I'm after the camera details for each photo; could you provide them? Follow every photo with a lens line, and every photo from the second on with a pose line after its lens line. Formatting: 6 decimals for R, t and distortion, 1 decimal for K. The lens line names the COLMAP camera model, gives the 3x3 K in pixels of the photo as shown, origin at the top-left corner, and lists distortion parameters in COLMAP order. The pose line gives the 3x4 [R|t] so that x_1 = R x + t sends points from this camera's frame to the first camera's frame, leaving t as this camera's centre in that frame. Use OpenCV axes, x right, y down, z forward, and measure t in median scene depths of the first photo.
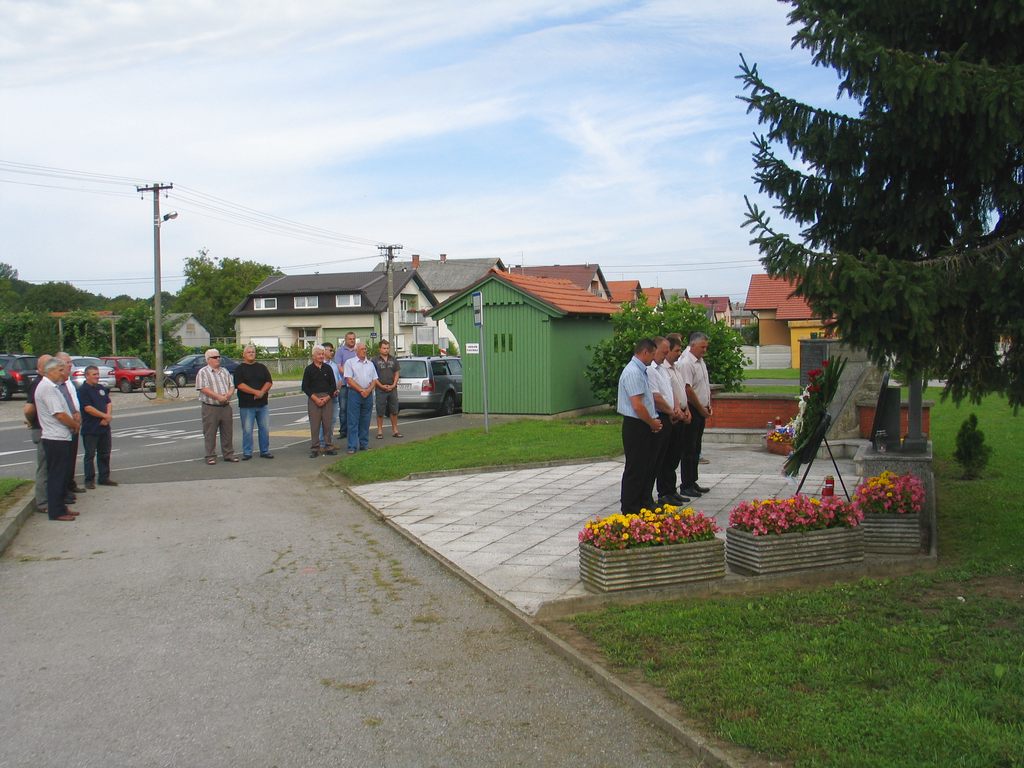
lens RADIAL K [[1053.5, 0, 507.7], [0, 1053.5, 361.9], [0, 0, 1]] dist [-0.186587, 0.204313]
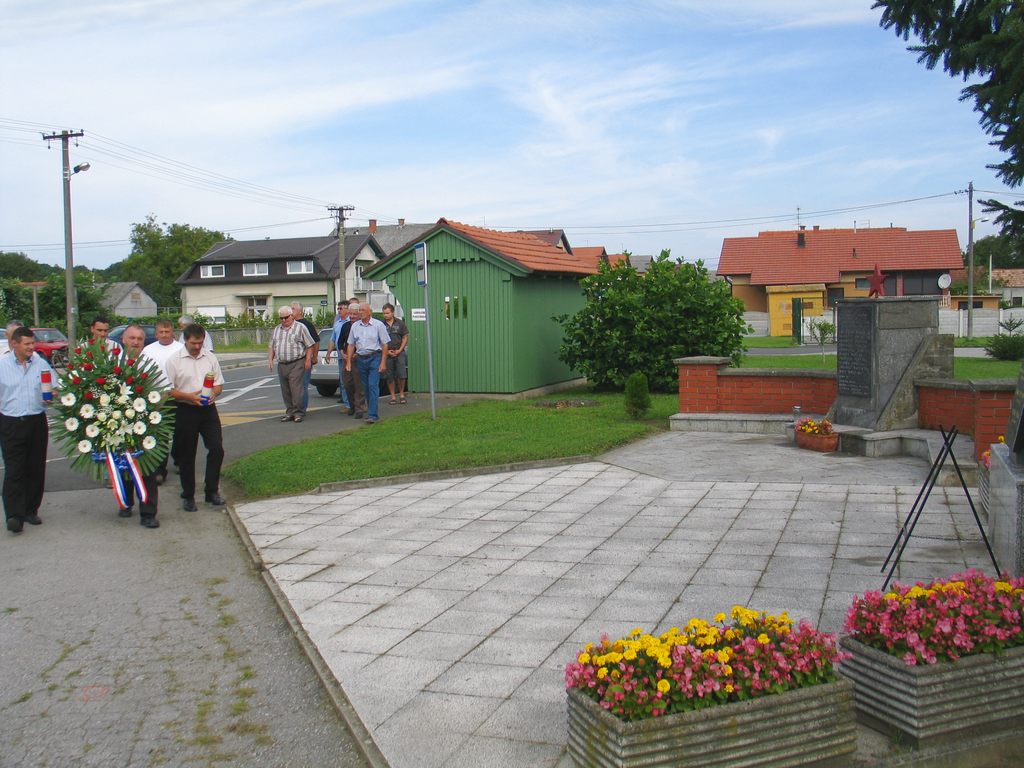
lens RADIAL K [[1053.5, 0, 507.7], [0, 1053.5, 361.9], [0, 0, 1]] dist [-0.186587, 0.204313]
pose [[0.999396, -0.006421, 0.034156, 0.010557], [0.005413, 0.999549, 0.029522, 0.000716], [-0.034331, -0.029319, 0.998980, 0.225208]]
